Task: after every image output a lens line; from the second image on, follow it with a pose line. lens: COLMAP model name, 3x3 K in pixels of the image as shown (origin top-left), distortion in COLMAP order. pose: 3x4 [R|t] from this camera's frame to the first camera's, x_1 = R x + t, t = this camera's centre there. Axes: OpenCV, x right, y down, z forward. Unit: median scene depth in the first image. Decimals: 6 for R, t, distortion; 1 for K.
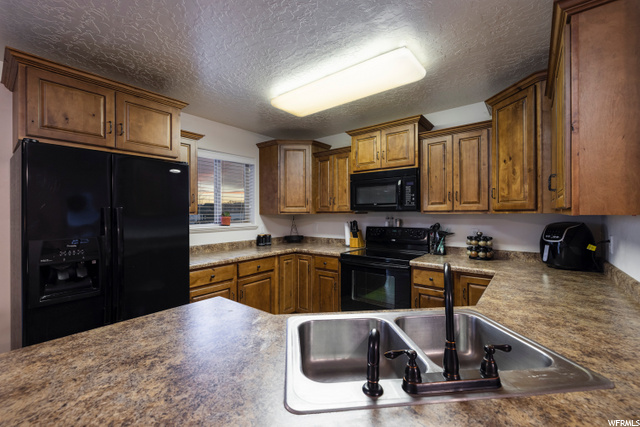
lens RADIAL K [[265.9, 0, 320.0], [0, 265.9, 213.5], [0, 0, 1]] dist [-0.000921, -0.000486]
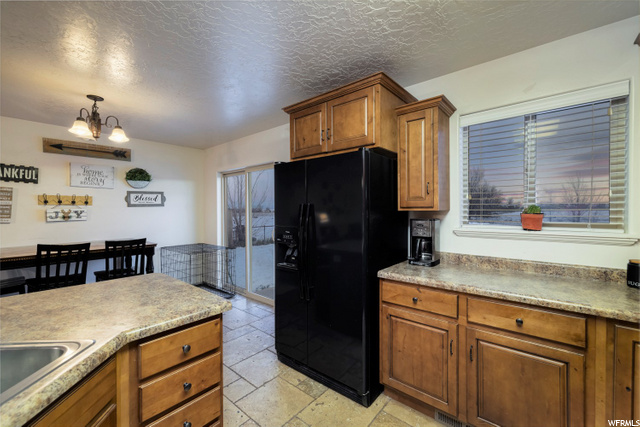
lens RADIAL K [[265.9, 0, 320.0], [0, 265.9, 213.5], [0, 0, 1]] dist [-0.000921, -0.000486]
pose [[-0.034034, 0.015535, -0.999300, 0.279019], [-0.000257, 0.999879, 0.015553, 0.001526], [0.999421, 0.000786, -0.034026, 0.735947]]
